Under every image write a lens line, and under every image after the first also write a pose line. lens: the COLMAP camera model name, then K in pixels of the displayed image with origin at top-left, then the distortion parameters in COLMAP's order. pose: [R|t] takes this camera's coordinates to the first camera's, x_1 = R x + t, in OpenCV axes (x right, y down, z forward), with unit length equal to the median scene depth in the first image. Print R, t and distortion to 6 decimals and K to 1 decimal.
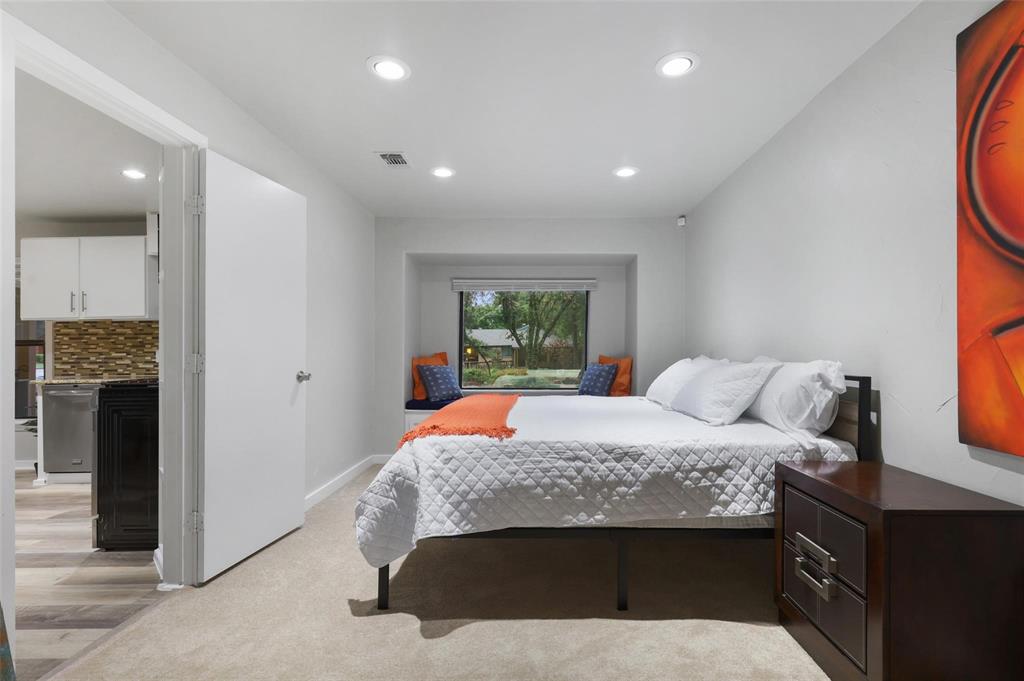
lens RADIAL K [[473.3, 0, 512.8], [0, 473.3, 342.2], [0, 0, 1]] dist [0.009827, -0.002248]
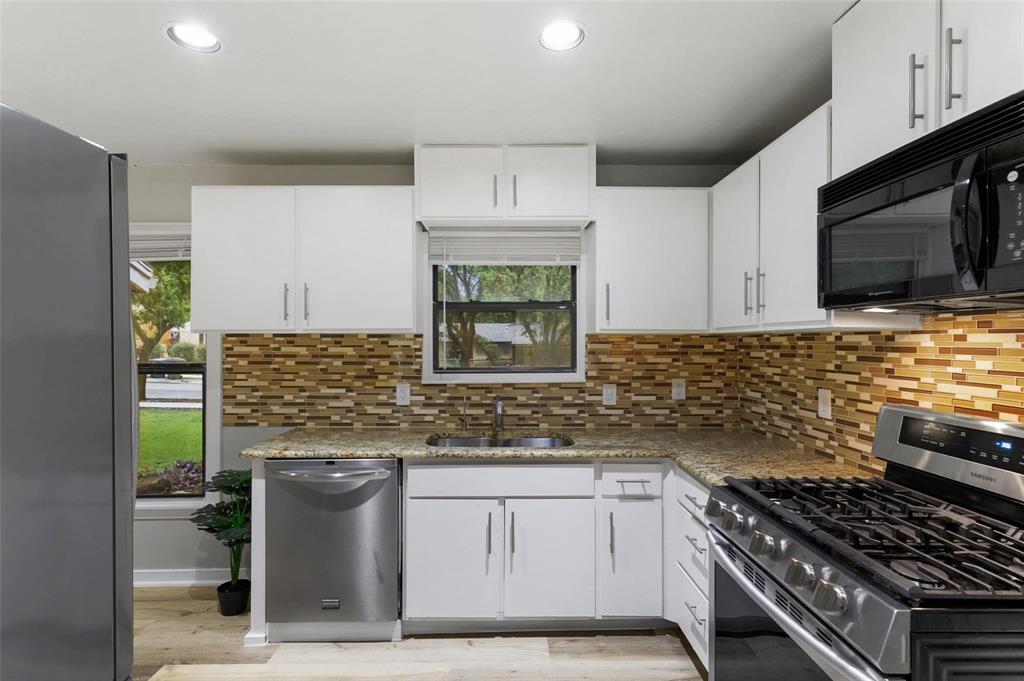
lens RADIAL K [[473.3, 0, 503.8], [0, 473.3, 339.8], [0, 0, 1]] dist [0.009827, -0.002248]
pose [[0.999367, 0.015324, 0.032108, -0.636008], [-0.015602, 0.999843, 0.008426, -0.045653], [-0.031973, -0.008921, 0.999449, 0.406844]]
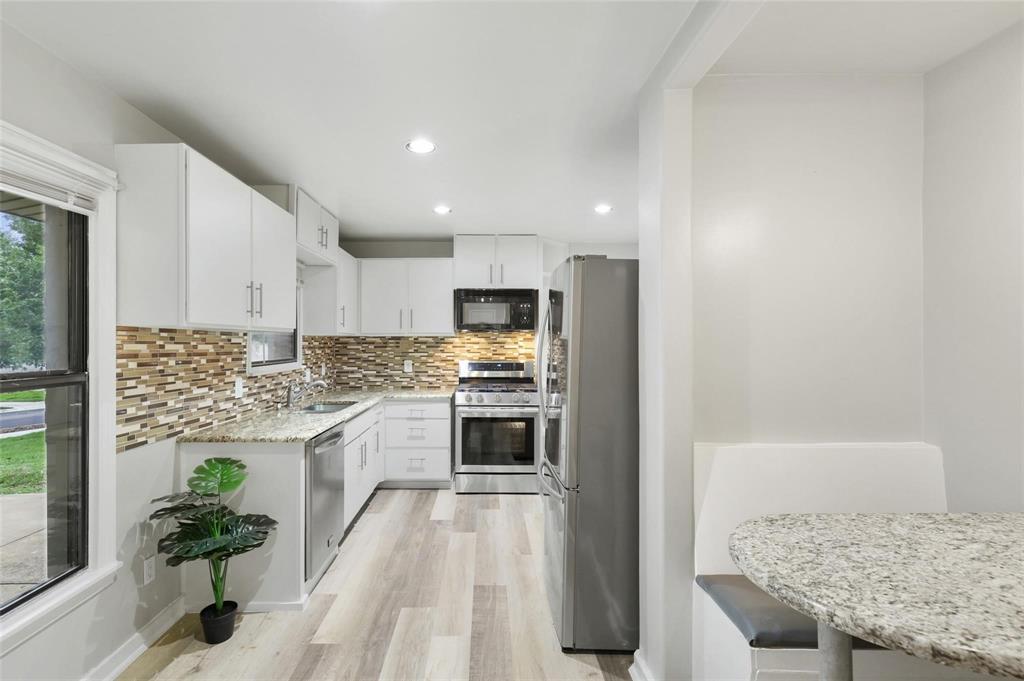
lens RADIAL K [[473.3, 0, 483.0], [0, 473.3, 347.9], [0, 0, 1]] dist [0.009827, -0.002248]
pose [[-0.006430, 0.004444, 0.999969, -1.383984], [-0.011516, 0.999923, -0.004518, -0.025415], [-0.999913, -0.011545, -0.006379, 0.675297]]
